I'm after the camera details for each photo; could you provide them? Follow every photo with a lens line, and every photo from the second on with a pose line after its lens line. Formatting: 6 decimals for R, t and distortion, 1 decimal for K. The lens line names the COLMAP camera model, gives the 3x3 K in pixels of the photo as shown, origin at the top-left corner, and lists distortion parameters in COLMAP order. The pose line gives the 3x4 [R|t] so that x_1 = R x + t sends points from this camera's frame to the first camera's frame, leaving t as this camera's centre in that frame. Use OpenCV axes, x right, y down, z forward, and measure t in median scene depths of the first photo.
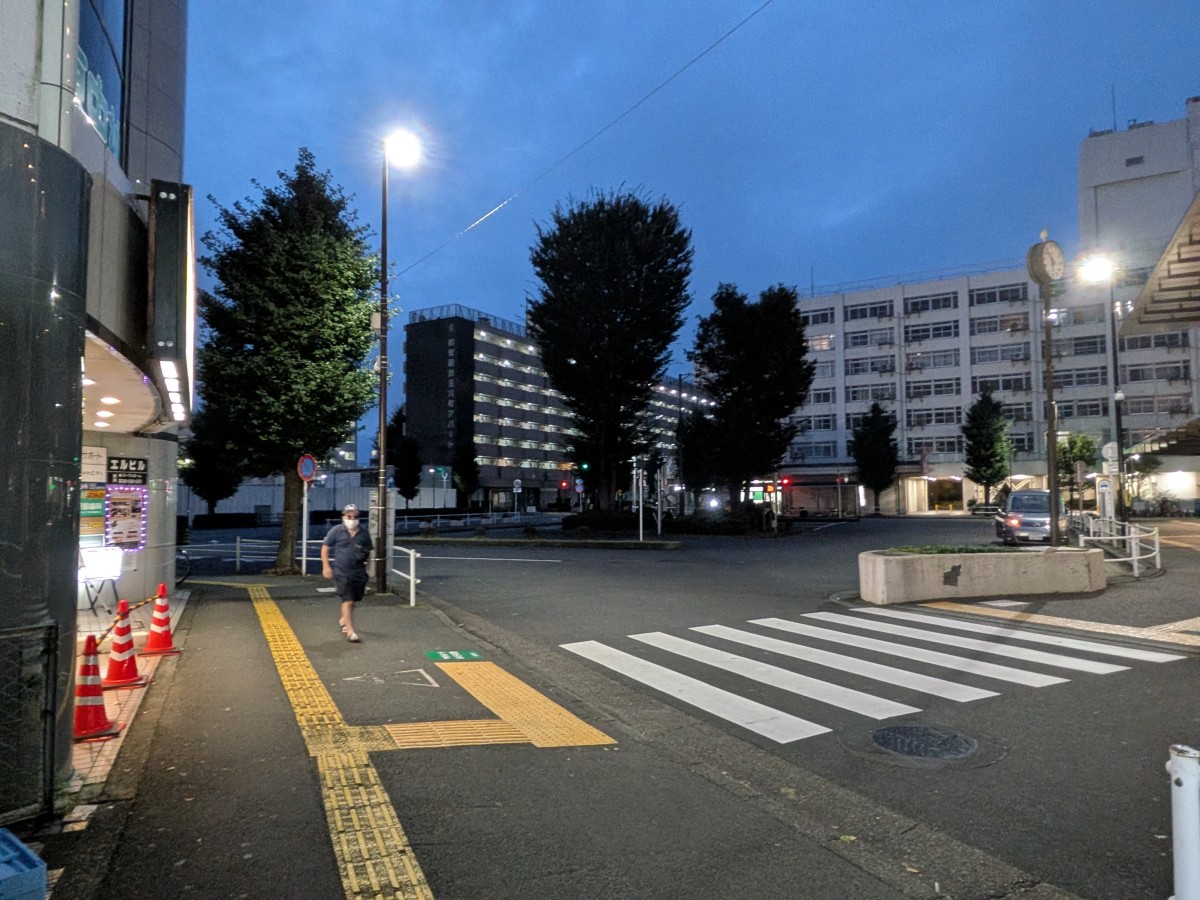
lens RADIAL K [[852.1, 0, 603.1], [0, 852.1, 449.0], [0, 0, 1]] dist [-0.012420, -0.019106]
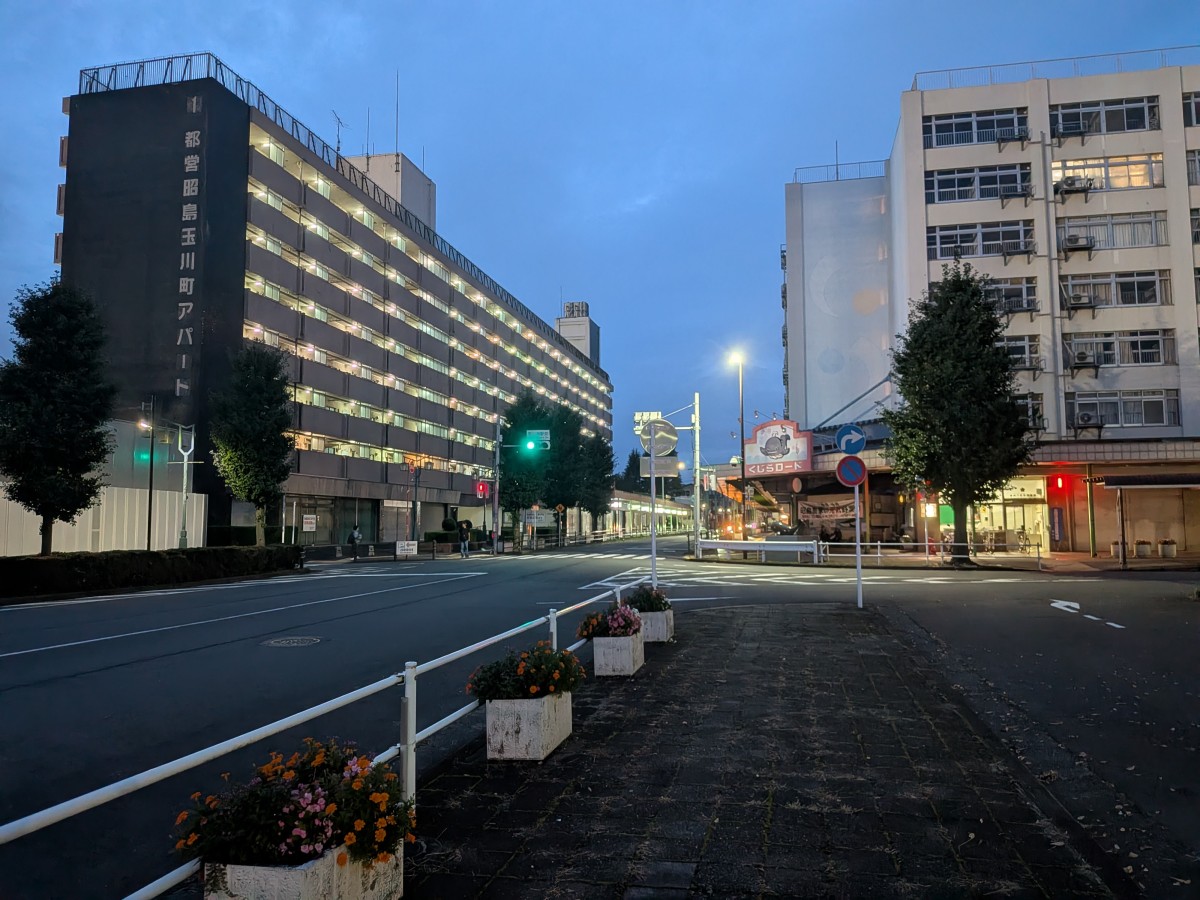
lens RADIAL K [[852.1, 0, 595.4], [0, 852.1, 452.1], [0, 0, 1]] dist [-0.012420, -0.019106]
pose [[0.944855, 0.027154, 0.326360, -0.124514], [-0.017903, 0.999349, -0.031318, 0.034531], [-0.326998, 0.023748, 0.944727, 0.557555]]
